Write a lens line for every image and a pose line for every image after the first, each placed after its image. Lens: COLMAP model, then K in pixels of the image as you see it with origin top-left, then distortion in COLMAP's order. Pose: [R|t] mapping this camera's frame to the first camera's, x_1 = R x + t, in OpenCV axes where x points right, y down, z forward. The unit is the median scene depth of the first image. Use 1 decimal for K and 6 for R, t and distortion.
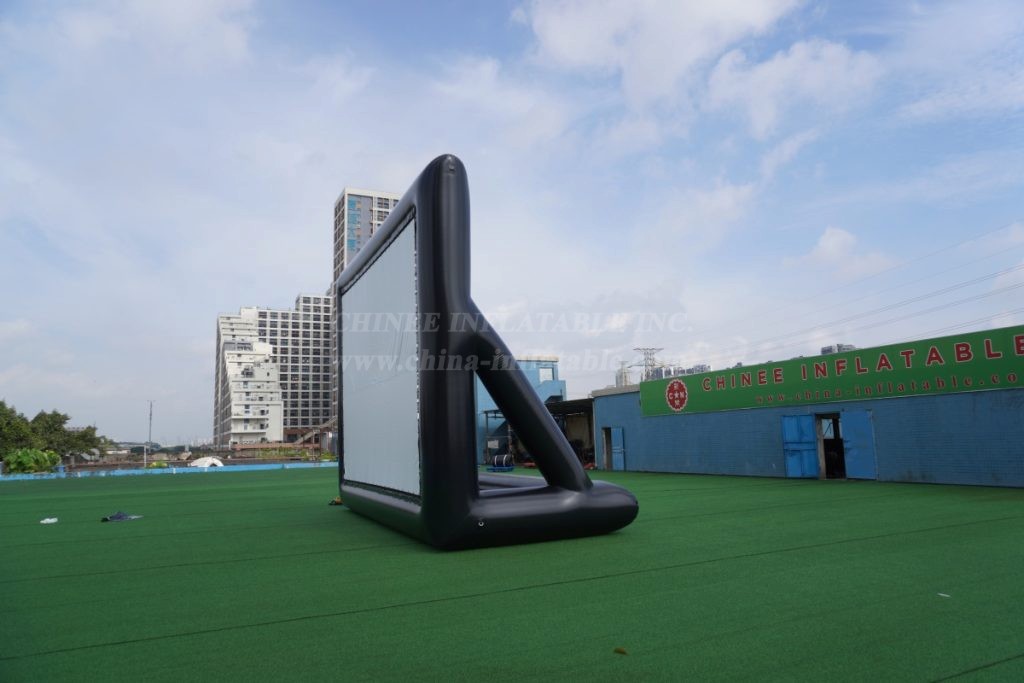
lens RADIAL K [[678.2, 0, 515.7], [0, 678.2, 338.1], [0, 0, 1]] dist [-0.026791, 0.003337]
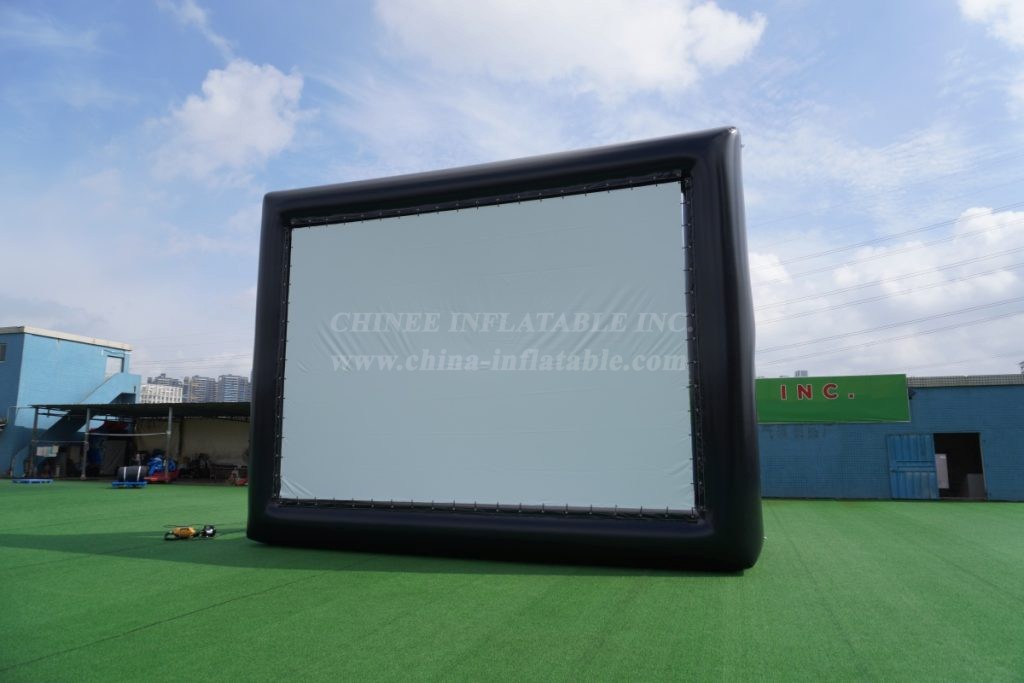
lens RADIAL K [[678.2, 0, 515.7], [0, 678.2, 338.1], [0, 0, 1]] dist [-0.026791, 0.003337]
pose [[0.690998, 0.150803, 0.706951, -0.303443], [-0.132052, 0.987874, -0.081657, 0.039810], [-0.710692, -0.036930, 0.702533, 0.192503]]
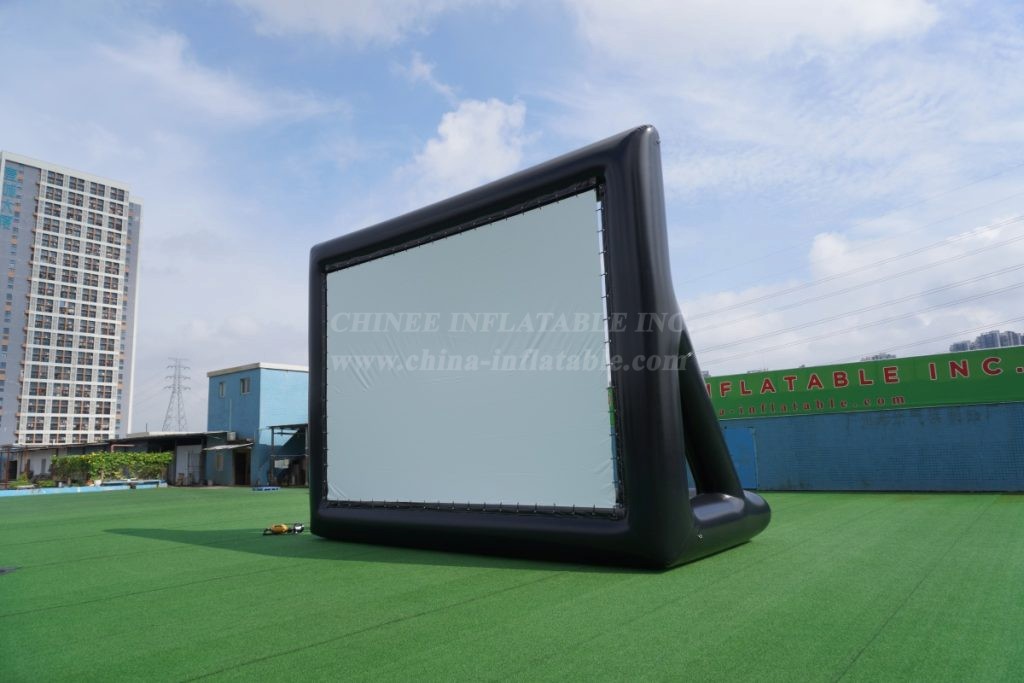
lens RADIAL K [[678.2, 0, 515.7], [0, 678.2, 338.1], [0, 0, 1]] dist [-0.026791, 0.003337]
pose [[0.900292, 0.073695, 0.429004, -0.211759], [-0.059429, 0.997145, -0.046576, 0.021503], [-0.431211, 0.016437, 0.902101, 0.091848]]
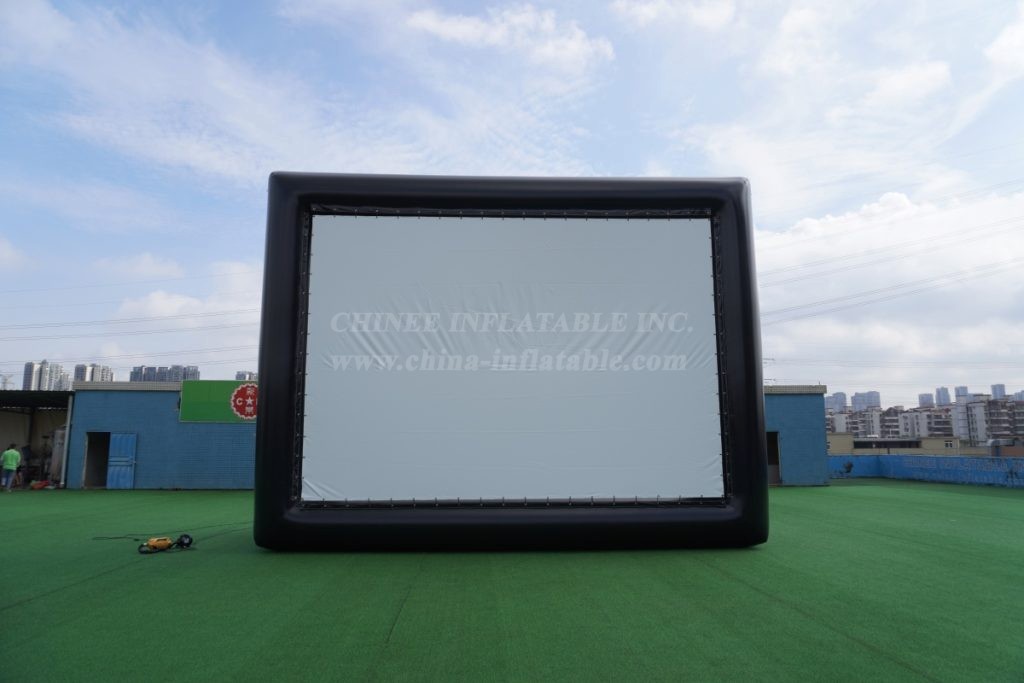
lens RADIAL K [[678.2, 0, 515.7], [0, 678.2, 338.1], [0, 0, 1]] dist [-0.026791, 0.003337]
pose [[0.384790, 0.174414, 0.906376, -0.399624], [-0.146604, 0.981067, -0.126548, 0.057559], [-0.911287, -0.084184, 0.403075, 0.298876]]
